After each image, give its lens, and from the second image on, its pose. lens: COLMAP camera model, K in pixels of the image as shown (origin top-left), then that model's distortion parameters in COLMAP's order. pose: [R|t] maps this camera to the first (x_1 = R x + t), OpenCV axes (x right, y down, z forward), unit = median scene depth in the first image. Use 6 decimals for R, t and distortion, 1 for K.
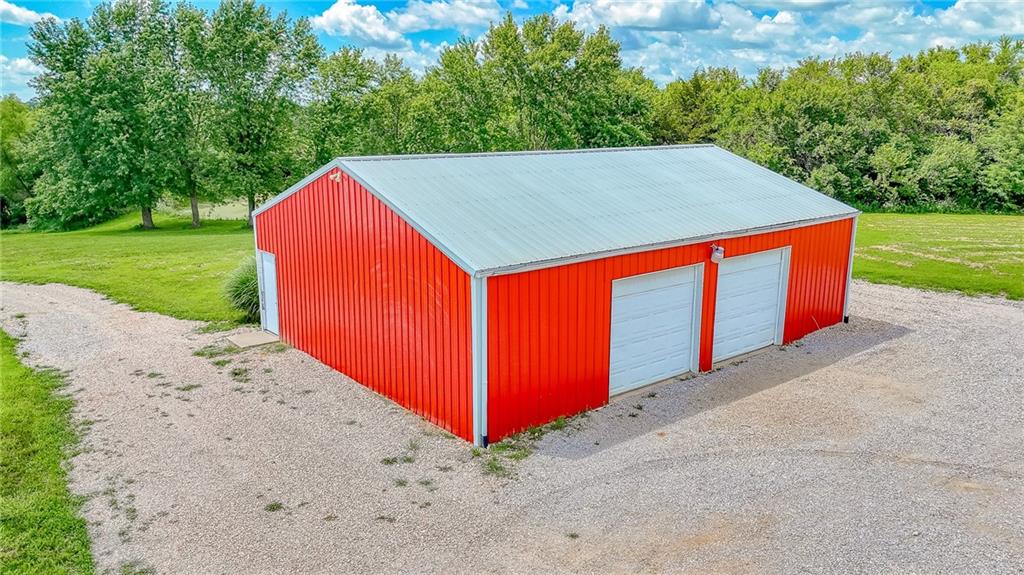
lens RADIAL K [[772.1, 0, 511.0], [0, 772.1, 284.9], [0, 0, 1]] dist [0.041089, -0.005423]
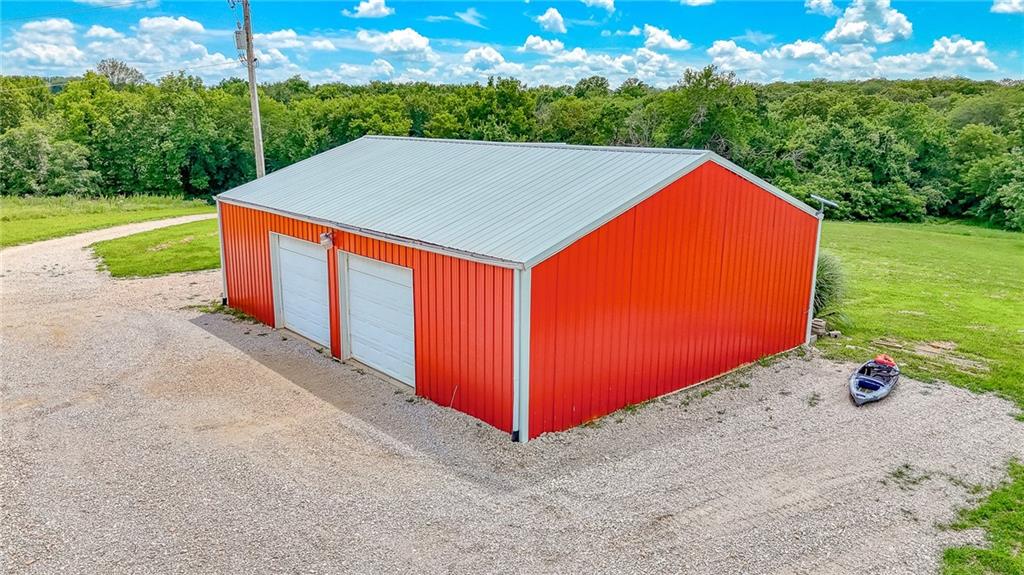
lens RADIAL K [[772.1, 0, 511.0], [0, 772.1, 284.9], [0, 0, 1]] dist [0.041089, -0.005423]
pose [[0.023542, 0.215607, -0.976196, 1.229588], [-0.219352, 0.953786, 0.205368, -0.238195], [0.975362, 0.209296, 0.069748, 1.135345]]
